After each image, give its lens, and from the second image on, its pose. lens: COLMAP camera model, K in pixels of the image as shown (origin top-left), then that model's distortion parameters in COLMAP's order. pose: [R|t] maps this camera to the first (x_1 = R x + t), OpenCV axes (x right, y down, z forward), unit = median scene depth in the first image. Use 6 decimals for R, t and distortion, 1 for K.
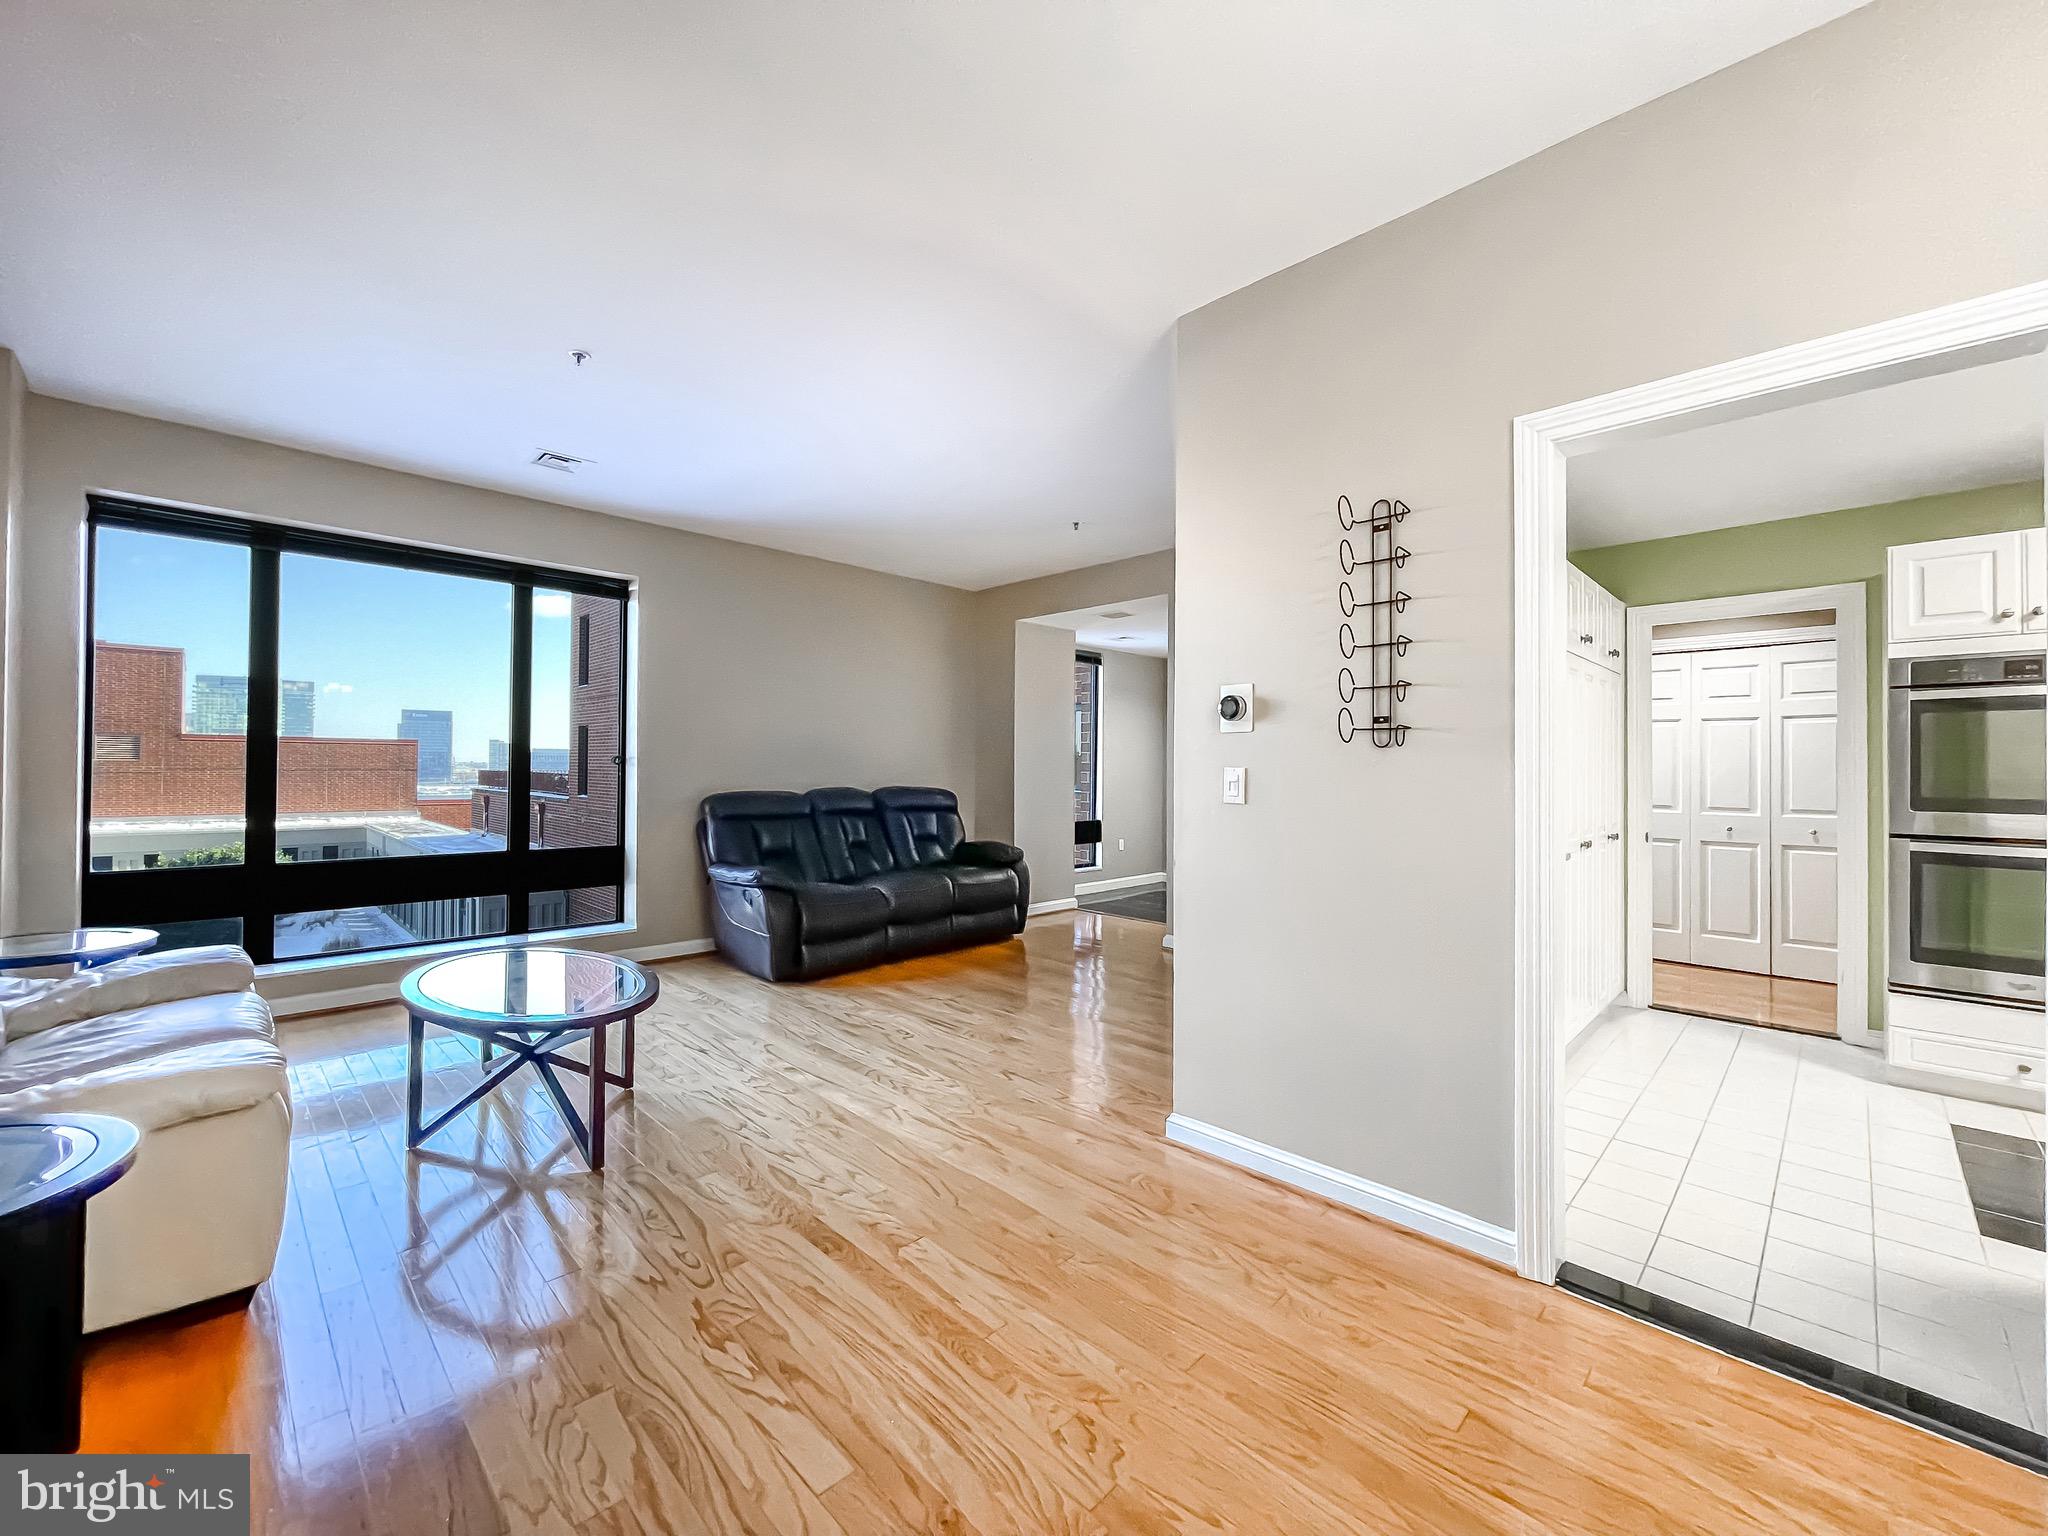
lens RADIAL K [[823.6, 0, 1023.0], [0, 823.6, 762.5], [0, 0, 1]] dist [-0.001537, -0.000575]
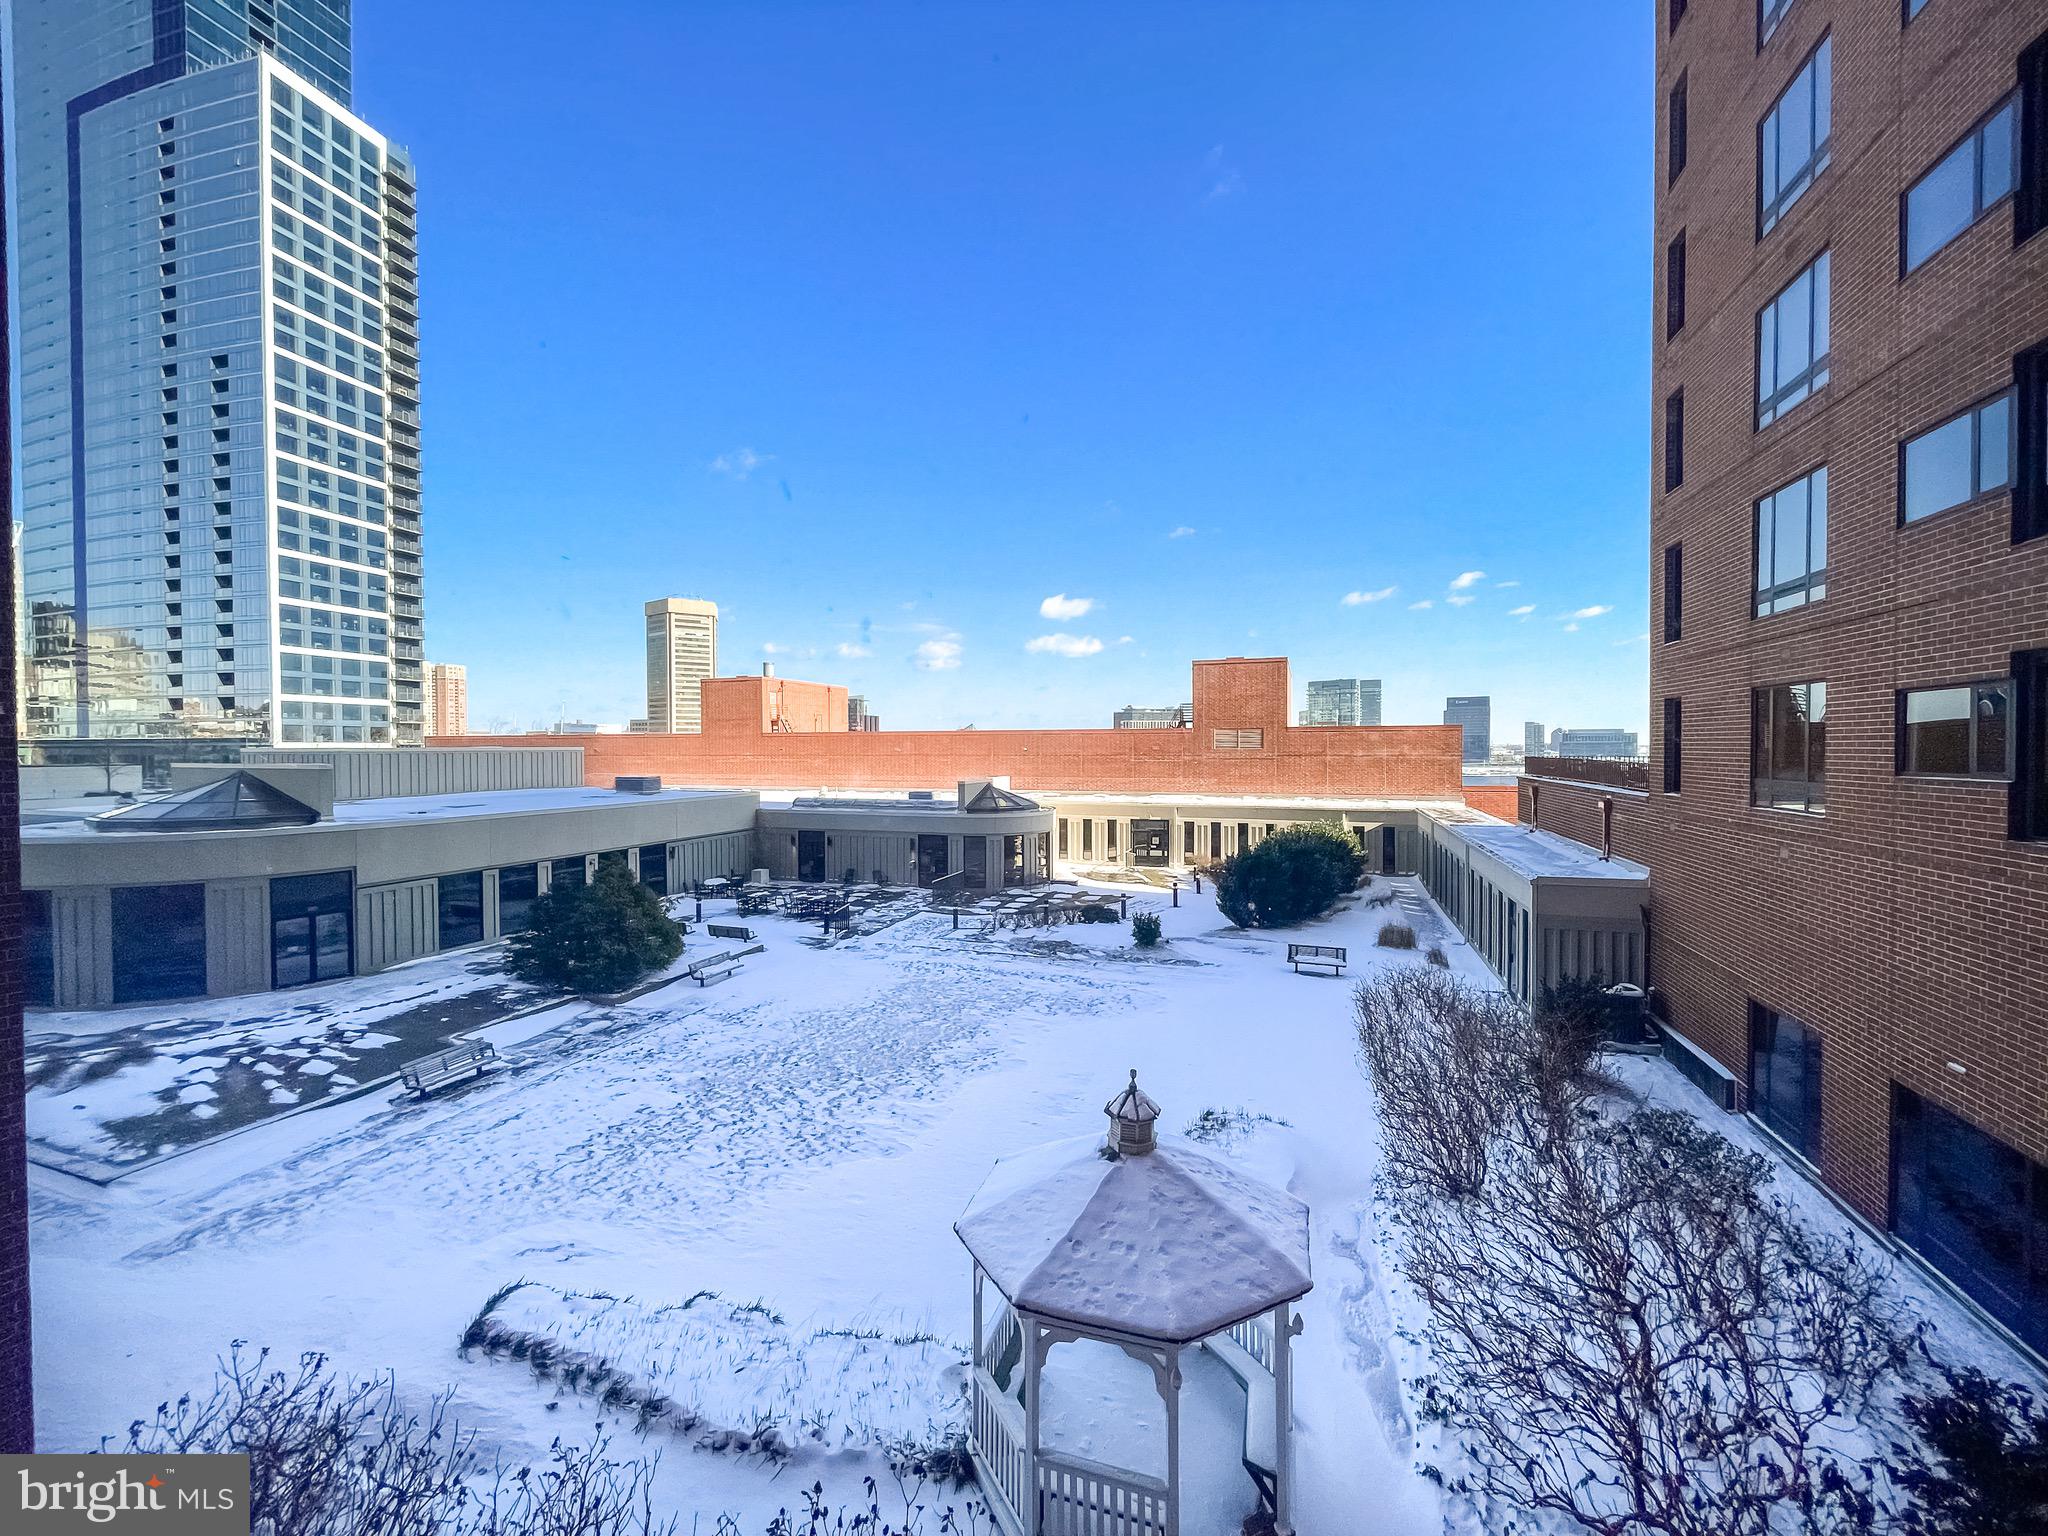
lens RADIAL K [[823.6, 0, 1023.0], [0, 823.6, 762.5], [0, 0, 1]] dist [-0.001537, -0.000575]
pose [[0.432965, 0.005616, -0.901393, -0.849292], [0.014181, 0.999814, 0.013041, -0.028404], [0.901299, -0.018429, 0.432805, 1.116840]]
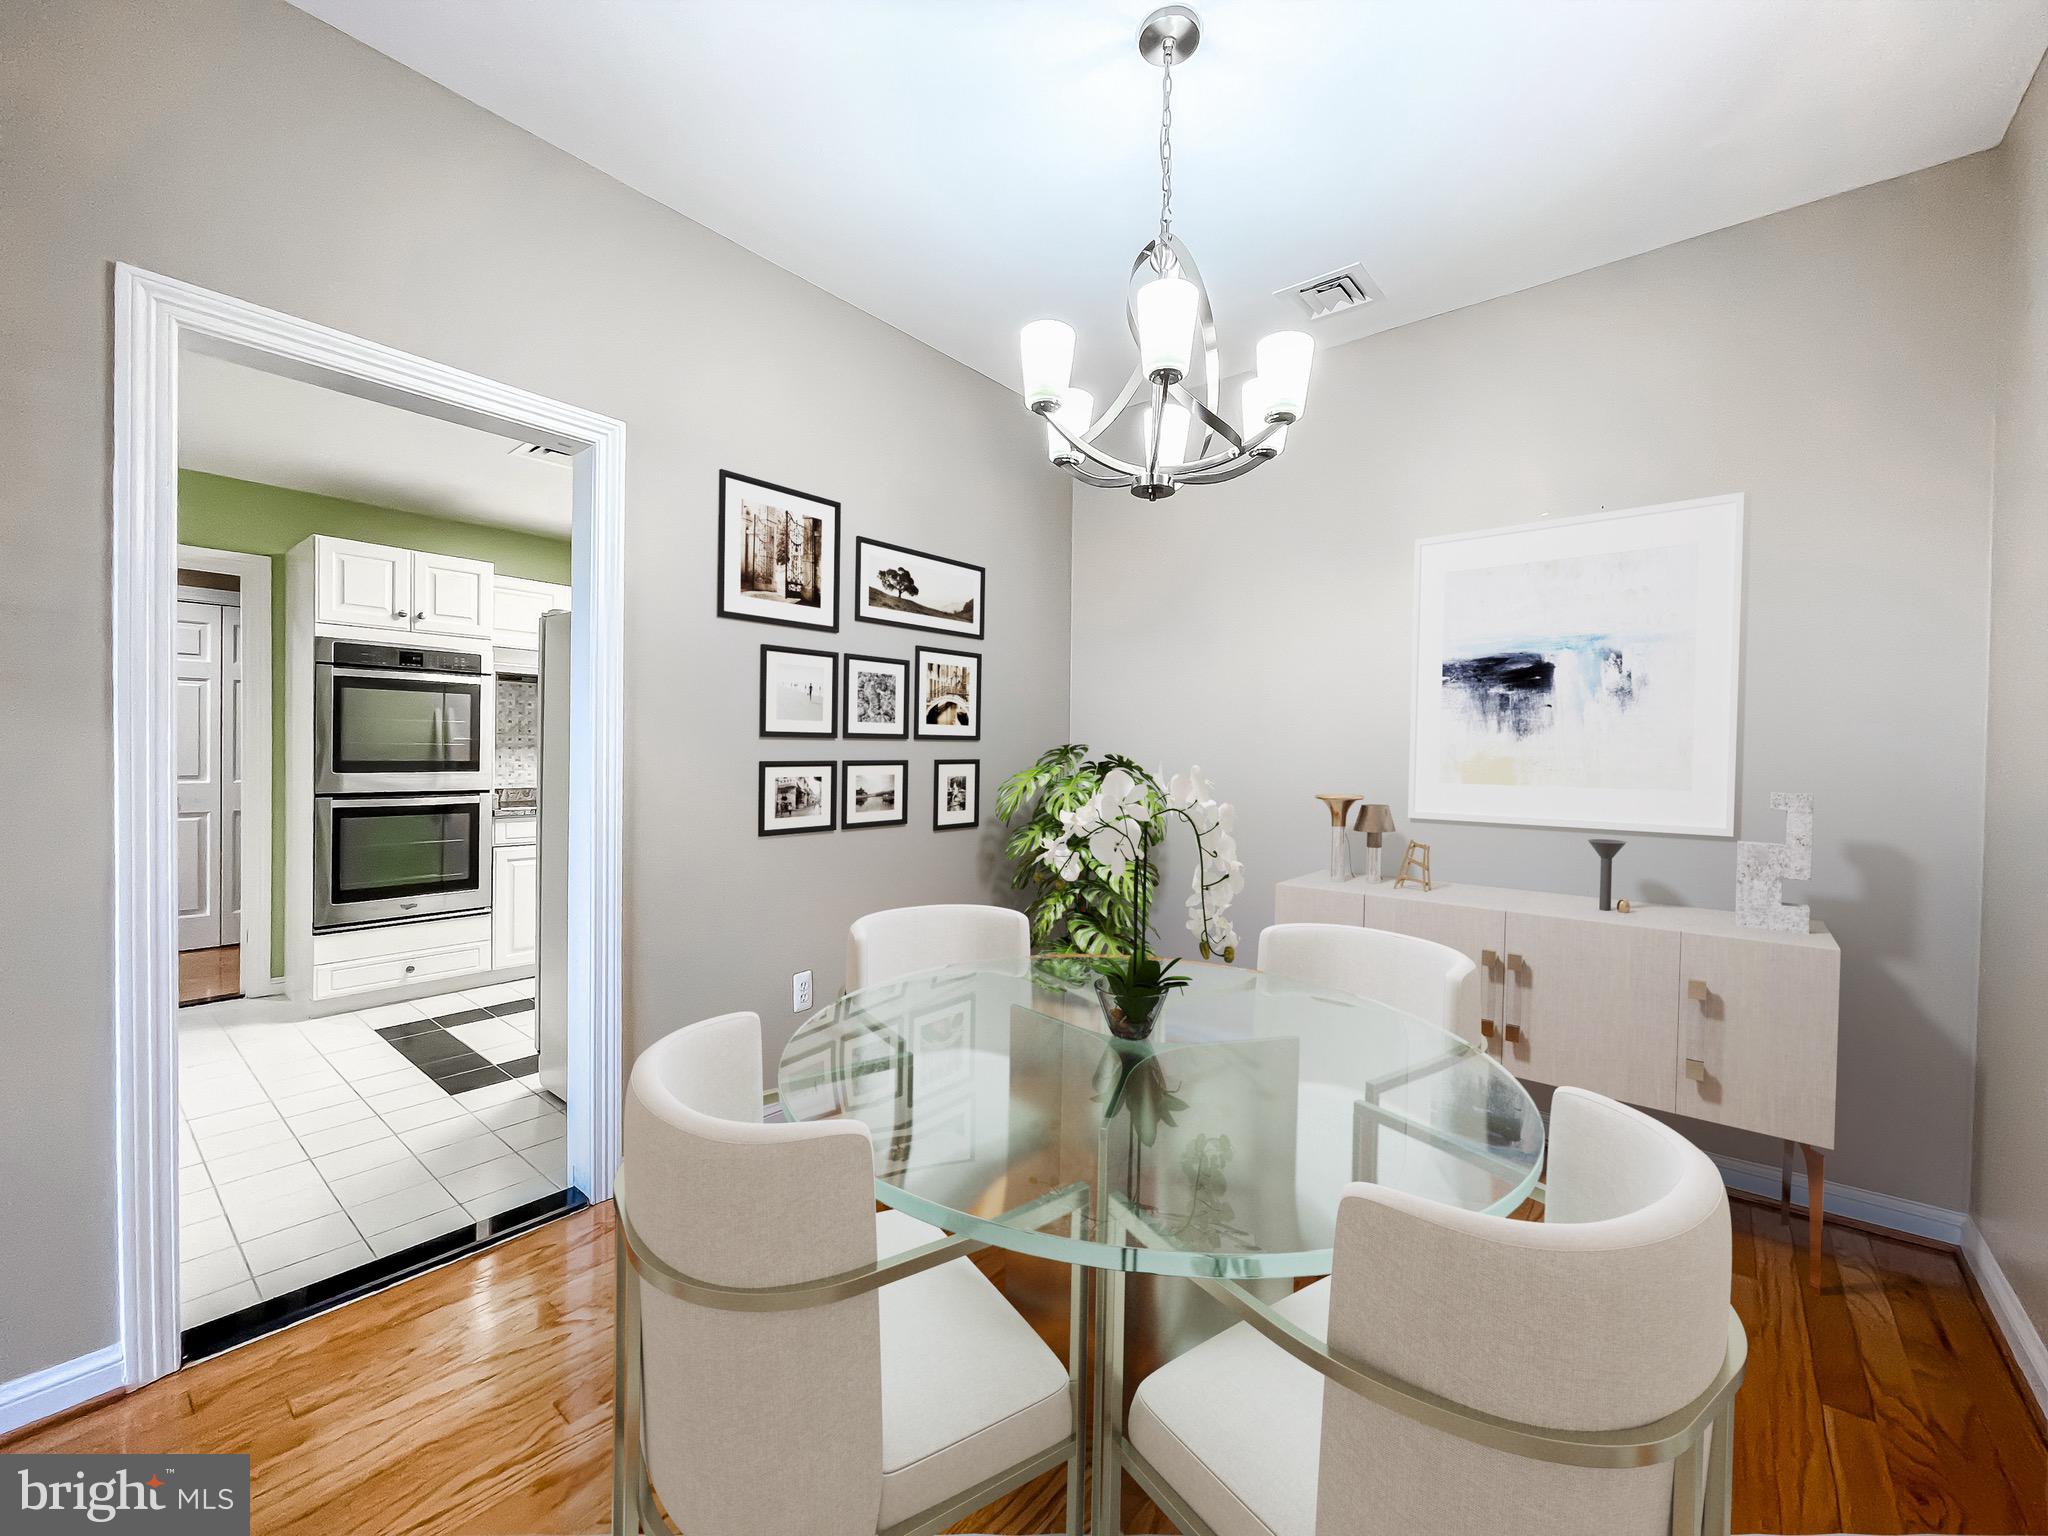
lens RADIAL K [[823.6, 0, 1023.0], [0, 823.6, 762.5], [0, 0, 1]] dist [-0.001537, -0.000575]
pose [[-0.092947, -0.022673, 0.995413, -0.115745], [-0.023642, 0.999509, 0.020558, -0.001154], [-0.995390, -0.021623, -0.093438, 0.126094]]
